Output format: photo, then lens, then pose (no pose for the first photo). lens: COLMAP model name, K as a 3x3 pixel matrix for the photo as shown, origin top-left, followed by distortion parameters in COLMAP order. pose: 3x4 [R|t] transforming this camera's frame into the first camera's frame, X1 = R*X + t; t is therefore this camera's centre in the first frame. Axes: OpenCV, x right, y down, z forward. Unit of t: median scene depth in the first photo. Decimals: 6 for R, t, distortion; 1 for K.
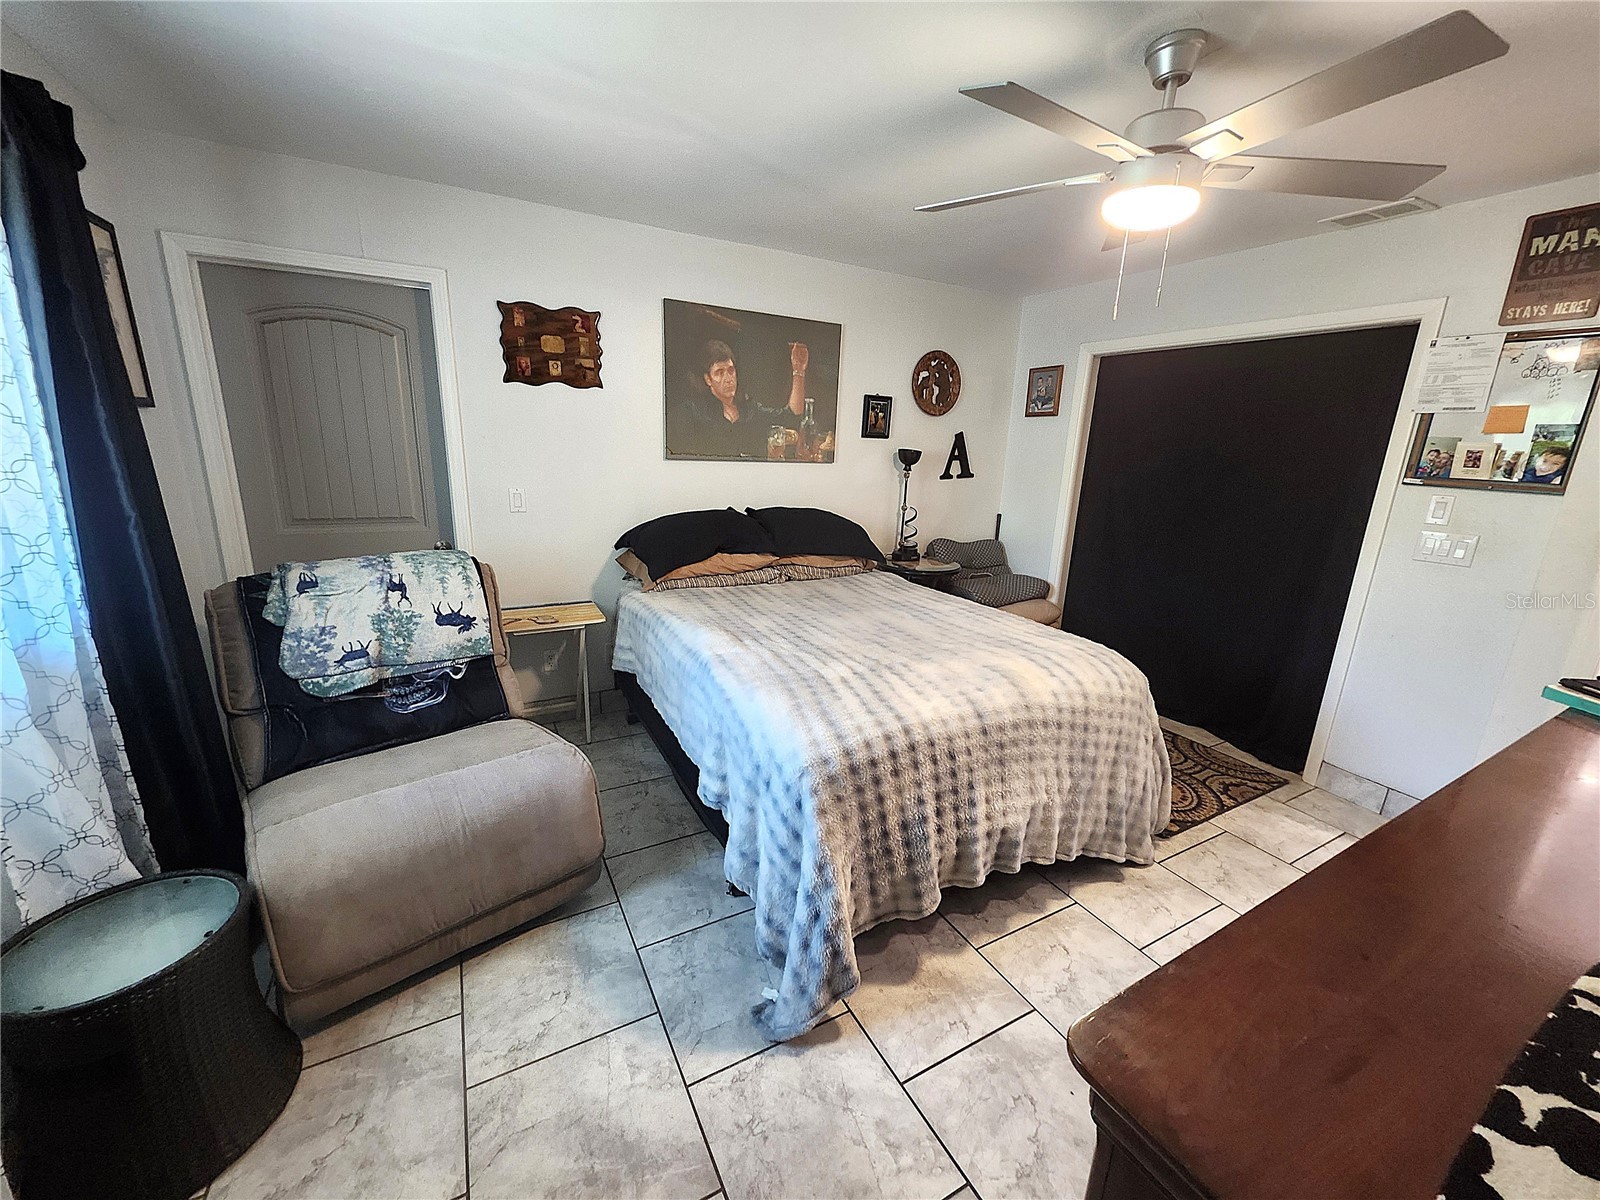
lens RADIAL K [[626.6, 0, 799.7], [0, 626.6, 599.3], [0, 0, 1]] dist [0.002150, -0.001859]
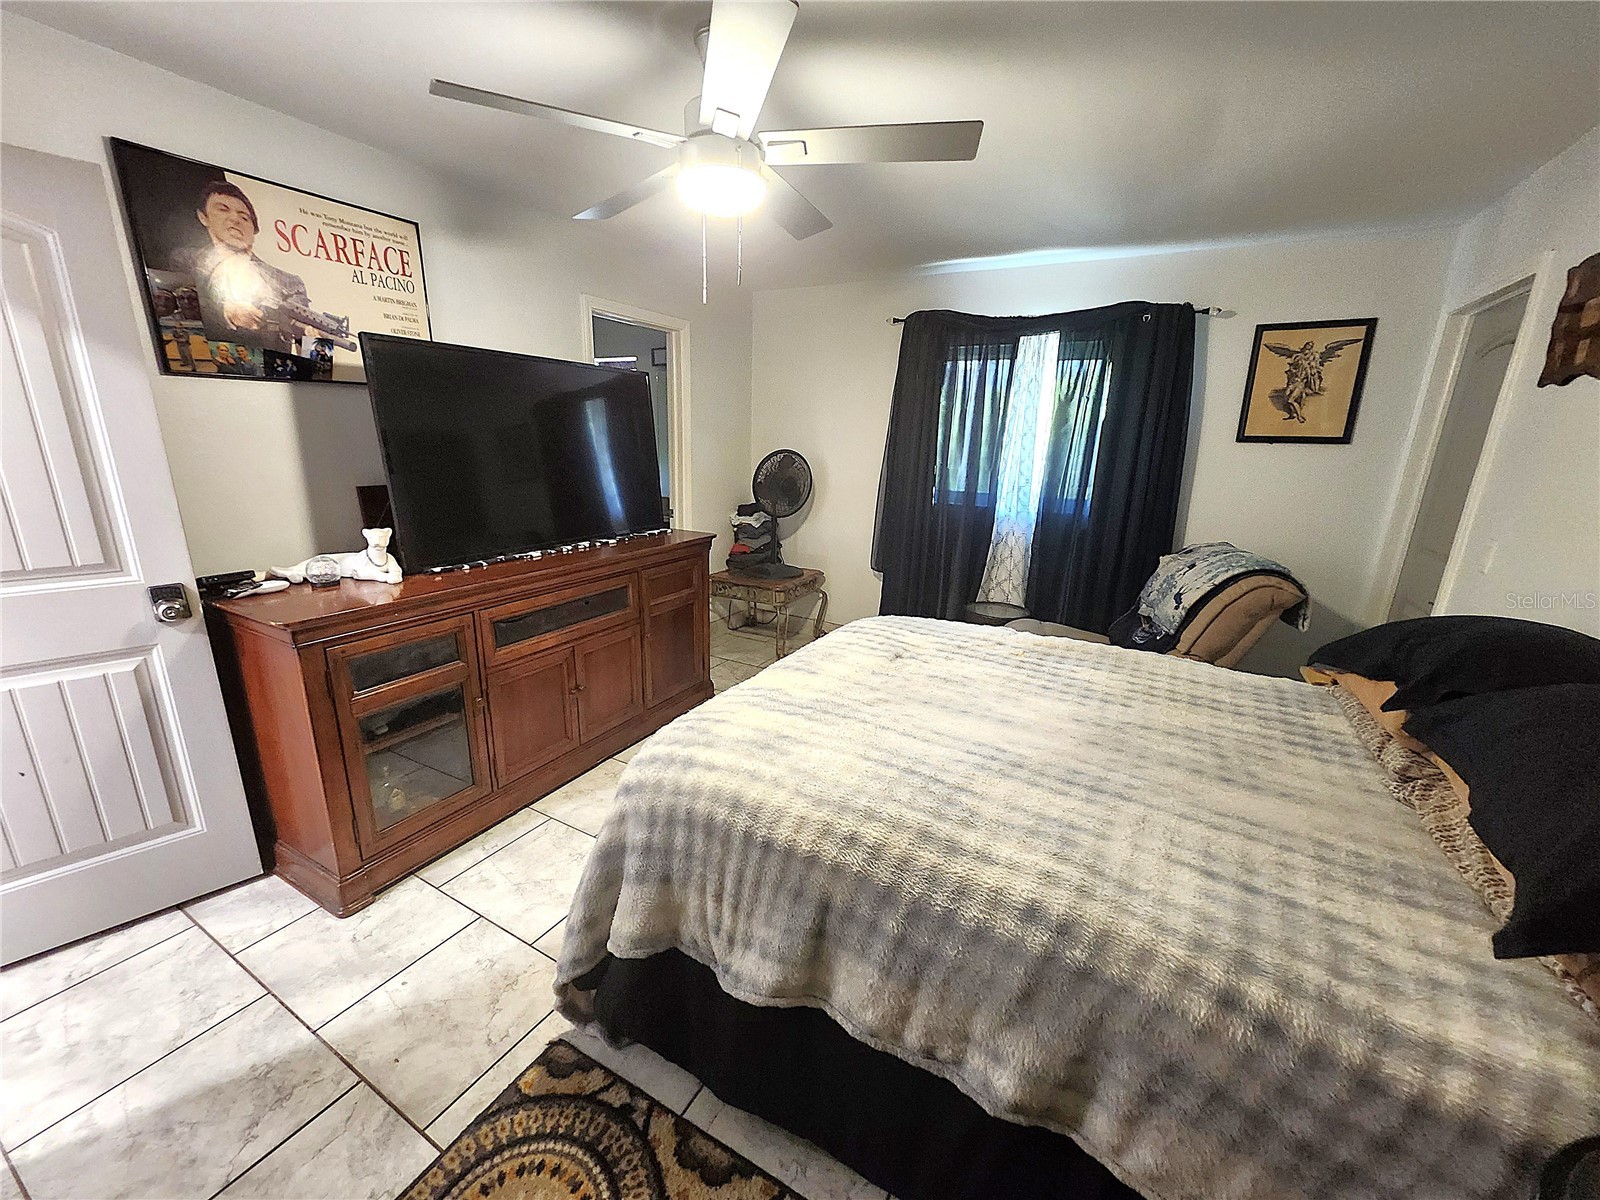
lens RADIAL K [[626.6, 0, 802.2], [0, 626.6, 601.8], [0, 0, 1]] dist [0.002150, -0.001859]
pose [[-0.844208, 0.077229, -0.530423, 0.623689], [-0.191818, 0.880505, 0.433493, -0.299360], [0.500518, 0.467703, -0.728516, 1.274315]]
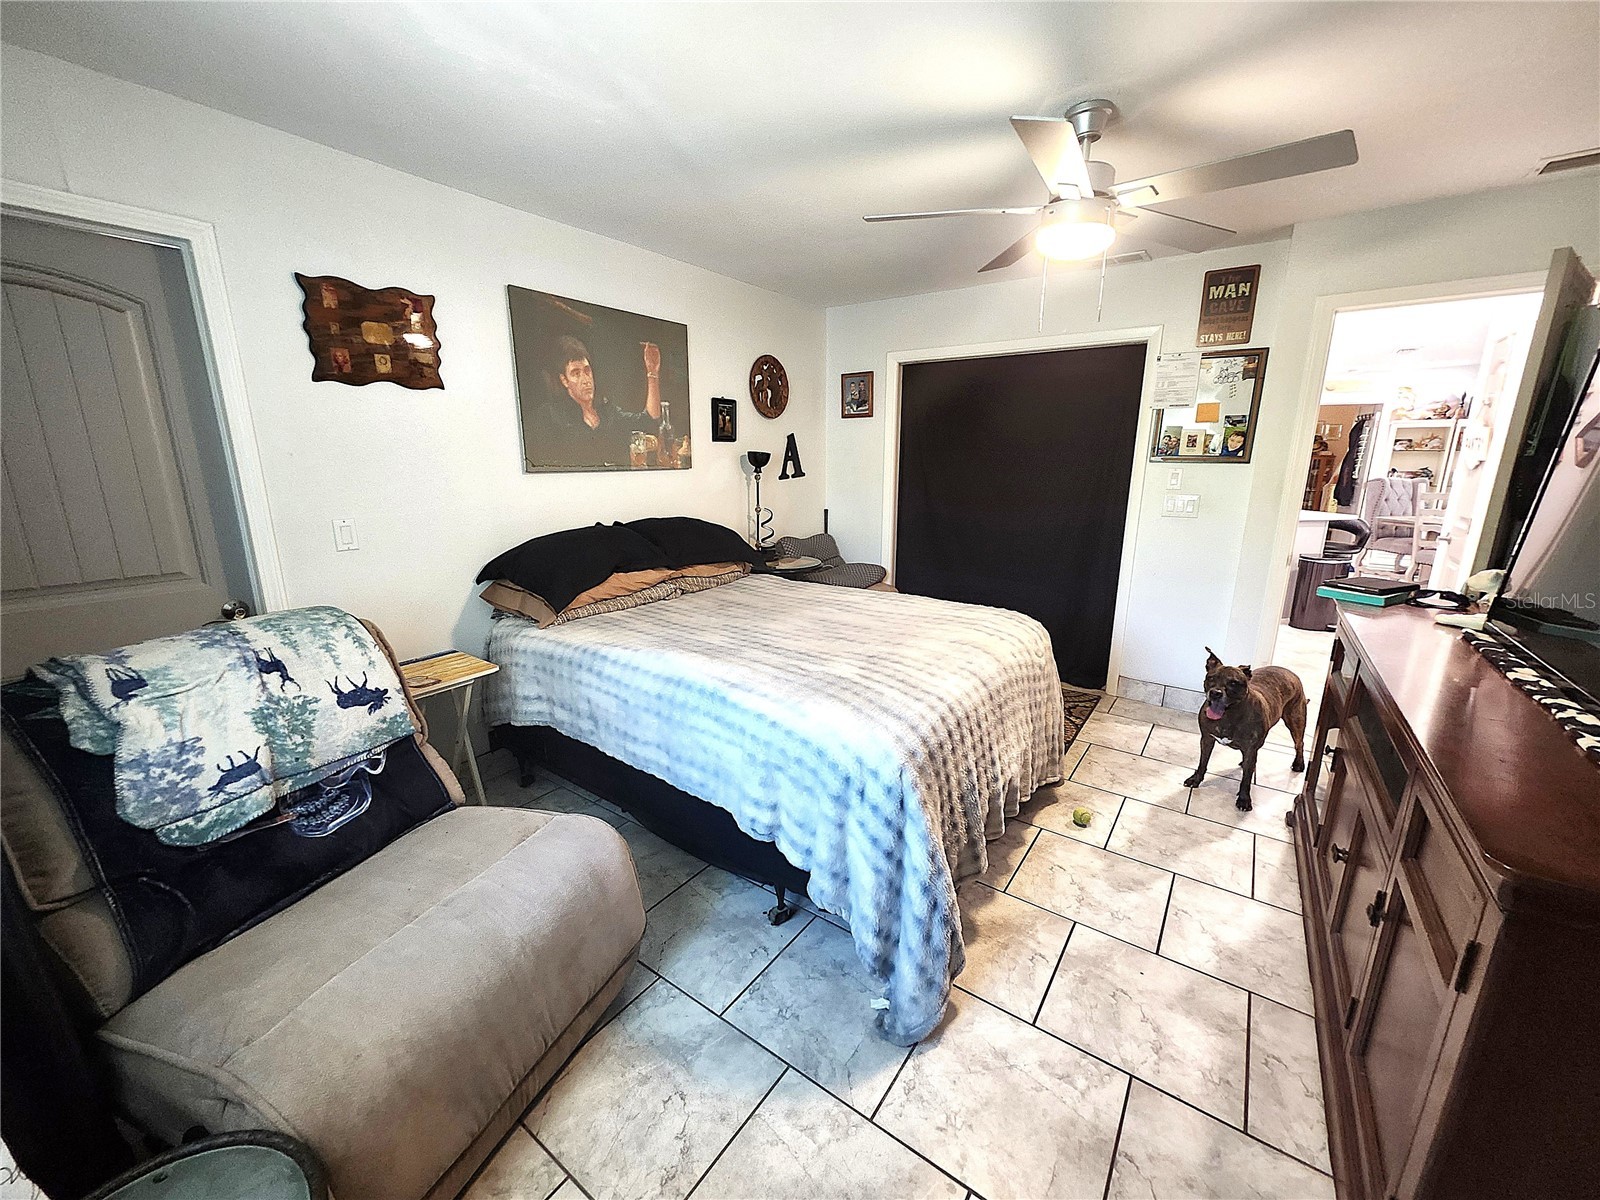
lens RADIAL K [[626.6, 0, 800.2], [0, 626.6, 601.3], [0, 0, 1]] dist [0.002150, -0.001859]
pose [[0.900490, -0.135886, 0.413102, -0.307823], [0.138044, 0.990116, 0.024777, -0.021979], [-0.412386, 0.034714, 0.910348, 0.082995]]
